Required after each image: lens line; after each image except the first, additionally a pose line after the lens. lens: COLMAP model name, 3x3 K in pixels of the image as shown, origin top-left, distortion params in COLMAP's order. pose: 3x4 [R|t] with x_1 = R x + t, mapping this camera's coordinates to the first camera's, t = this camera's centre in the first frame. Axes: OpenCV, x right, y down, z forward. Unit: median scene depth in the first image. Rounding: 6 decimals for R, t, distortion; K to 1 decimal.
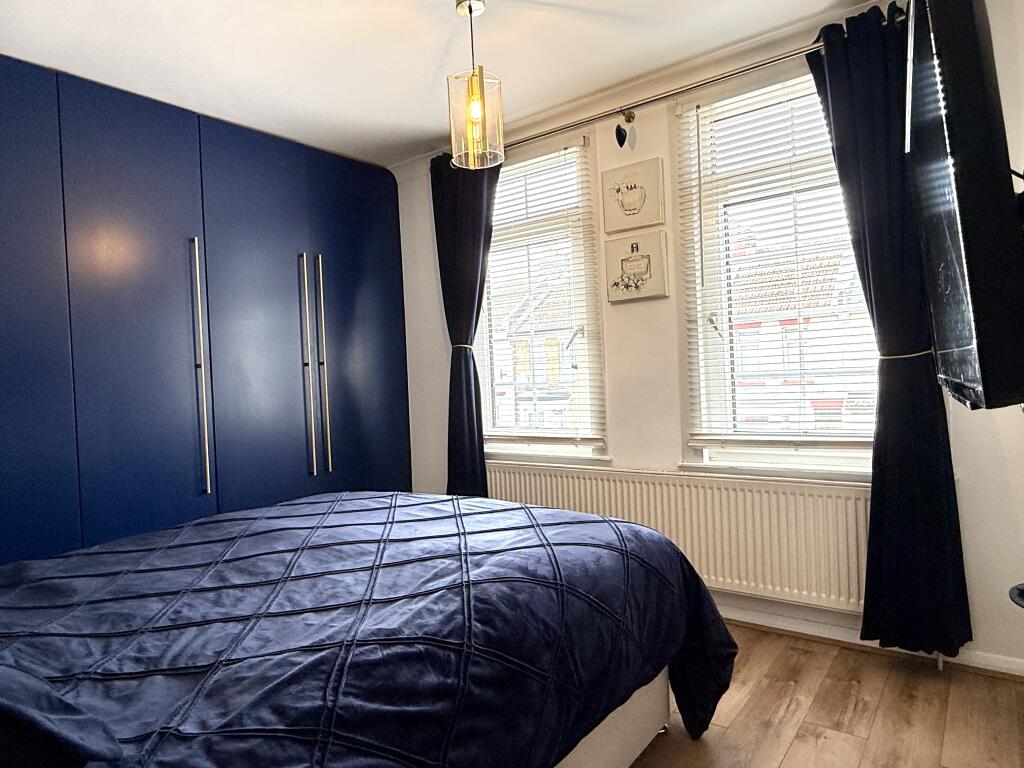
lens RADIAL K [[618.5, 0, 513.1], [0, 618.5, 381.3], [0, 0, 1]] dist [-0.005764, -0.000148]
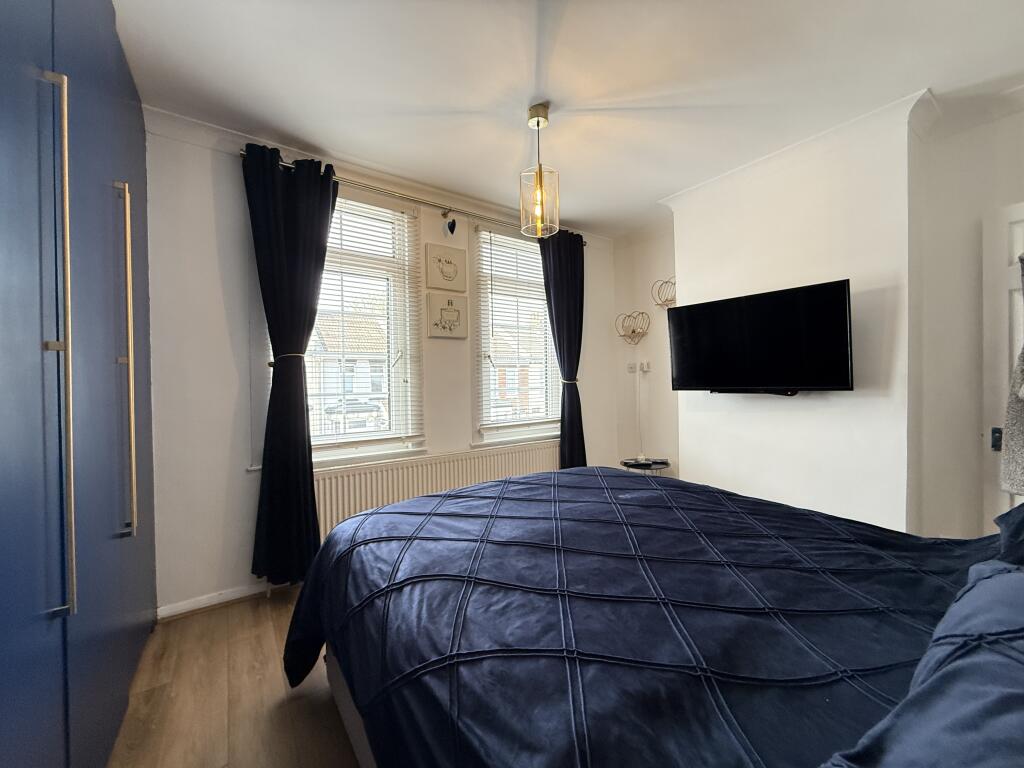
lens RADIAL K [[414.1, 0, 513.9], [0, 414.1, 387.7], [0, 0, 1]] dist [0.001491, 0.000016]
pose [[0.297829, 0.031164, 0.954110, -0.698693], [0.018565, 0.999089, -0.038429, 0.029191], [-0.954439, 0.029158, 0.296979, 0.559233]]
